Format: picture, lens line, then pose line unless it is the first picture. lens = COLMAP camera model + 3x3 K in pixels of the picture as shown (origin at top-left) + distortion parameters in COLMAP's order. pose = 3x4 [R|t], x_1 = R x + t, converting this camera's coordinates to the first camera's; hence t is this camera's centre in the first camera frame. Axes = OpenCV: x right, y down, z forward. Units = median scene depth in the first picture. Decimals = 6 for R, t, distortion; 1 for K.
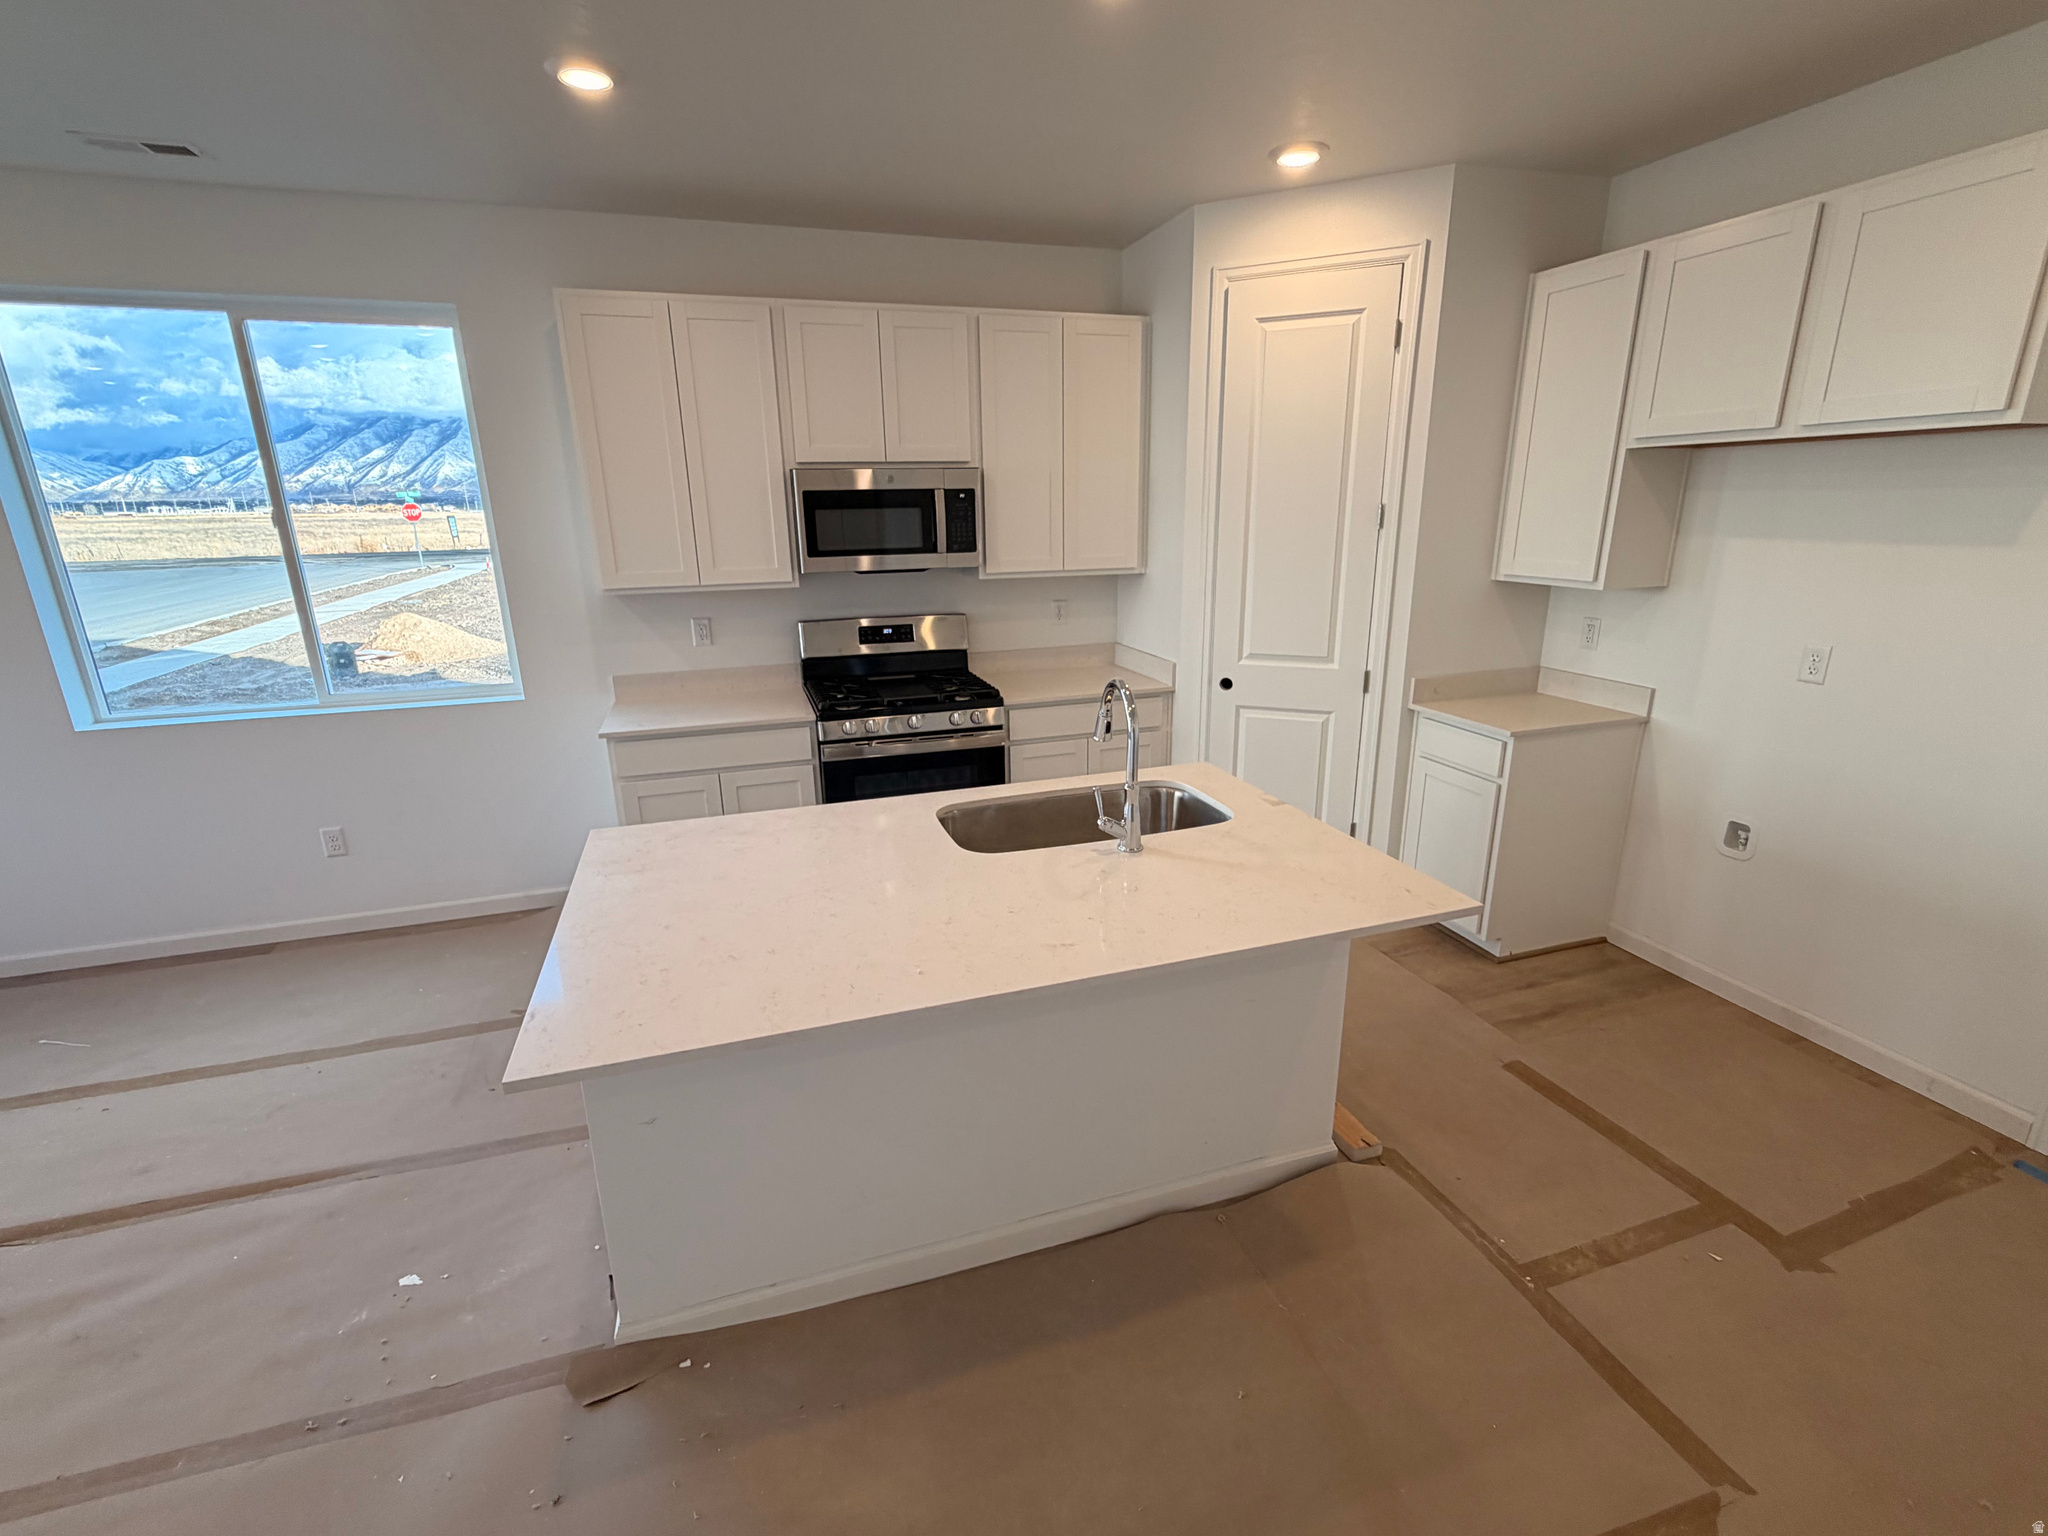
lens RADIAL K [[907.3, 0, 1024.0], [0, 907.3, 768.0], [0, 0, 1]] dist [-0.001505, -0.012108]
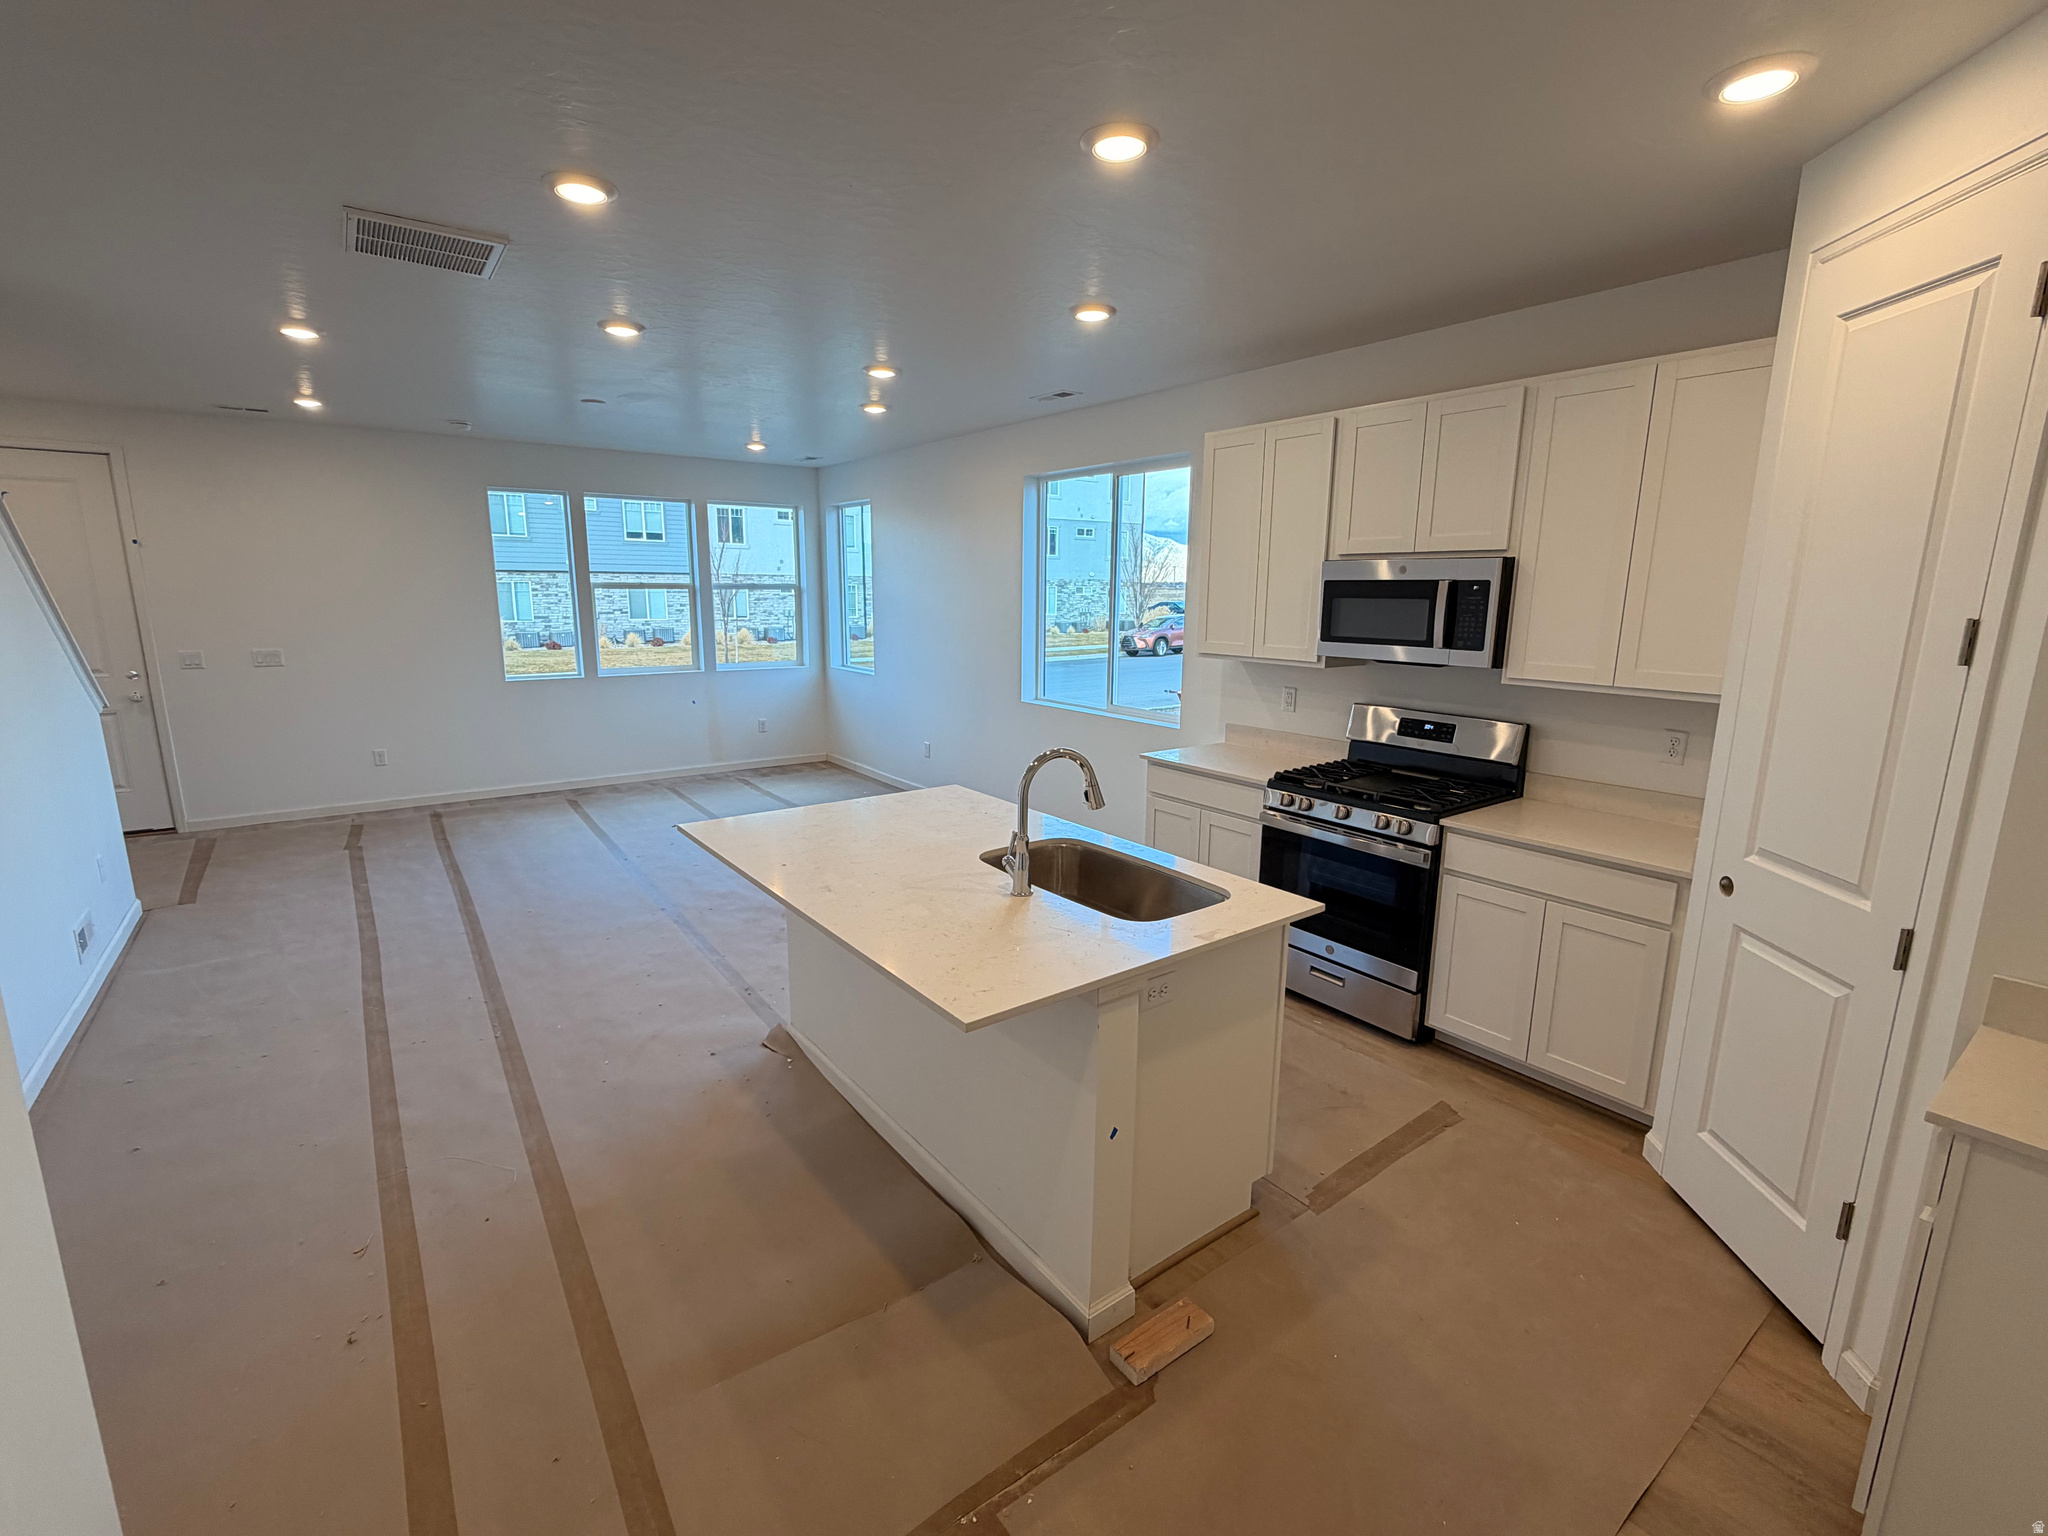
lens RADIAL K [[907.3, 0, 1024.0], [0, 907.3, 768.0], [0, 0, 1]] dist [-0.001505, -0.012108]
pose [[0.311094, 0.199941, -0.929109, 0.664604], [-0.275443, 0.954629, 0.113206, -0.112040], [0.909589, 0.220699, 0.352051, 0.329616]]
